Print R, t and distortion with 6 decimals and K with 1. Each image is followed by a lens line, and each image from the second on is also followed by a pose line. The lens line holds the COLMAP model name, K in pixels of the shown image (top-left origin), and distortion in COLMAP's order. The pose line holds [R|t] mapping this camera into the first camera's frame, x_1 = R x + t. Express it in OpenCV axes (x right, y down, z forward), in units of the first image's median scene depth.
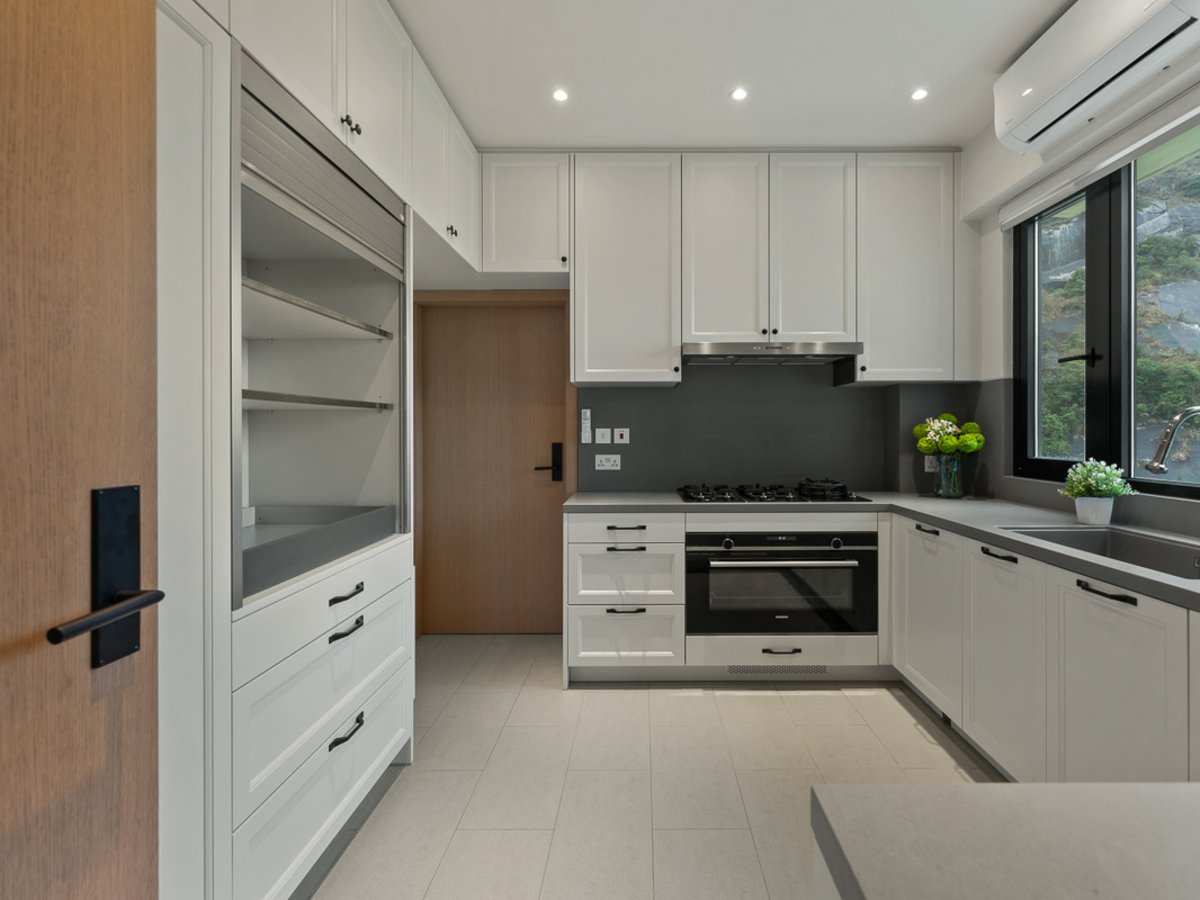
lens RADIAL K [[564.1, 0, 638.1], [0, 564.1, 431.9], [0, 0, 1]] dist [-0.000331, -0.000268]
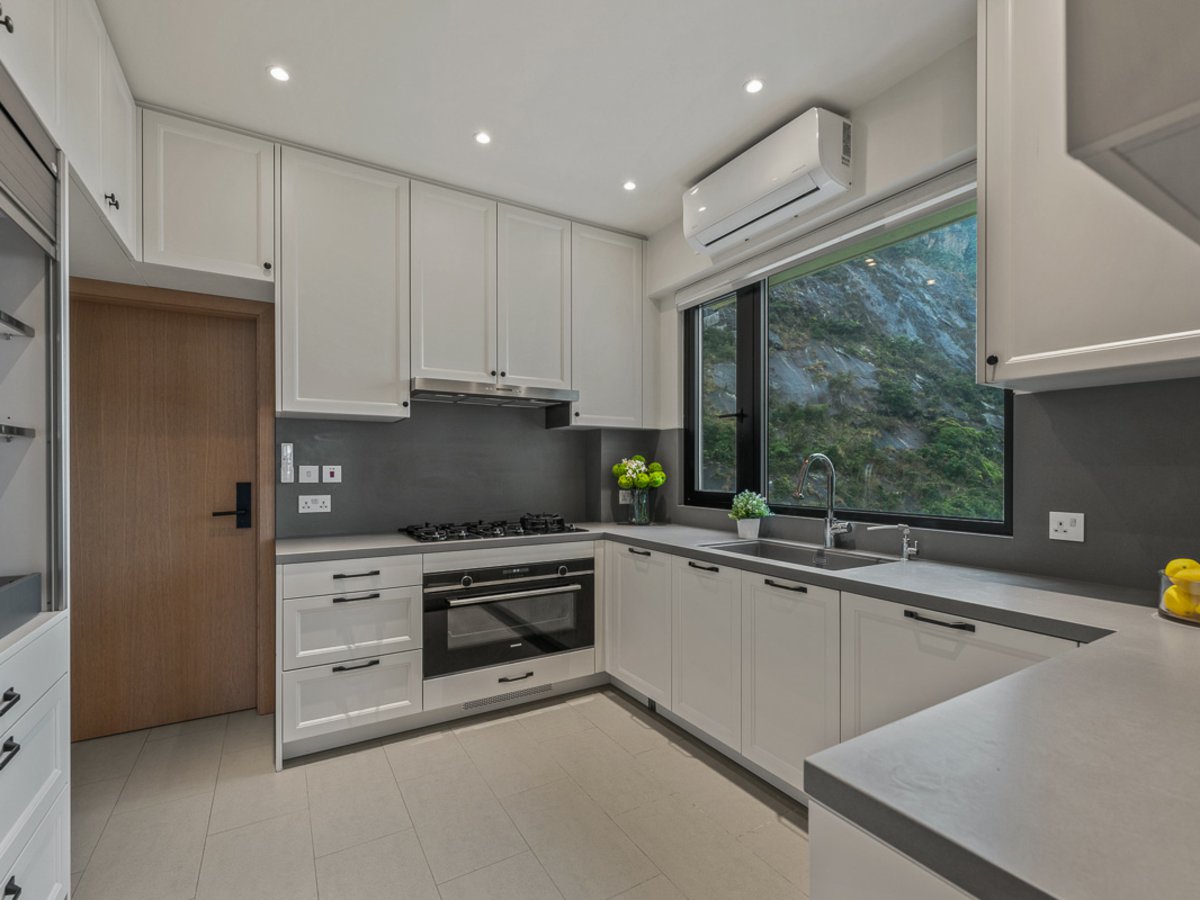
lens RADIAL K [[547.3, 0, 595.9], [0, 547.3, 470.8], [0, 0, 1]] dist [-0.000180, -0.000853]
pose [[0.859220, 0.001592, 0.511604, -0.140021], [-0.002368, 0.999997, 0.000866, 0.000188], [-0.511601, -0.001956, 0.859221, 0.042733]]
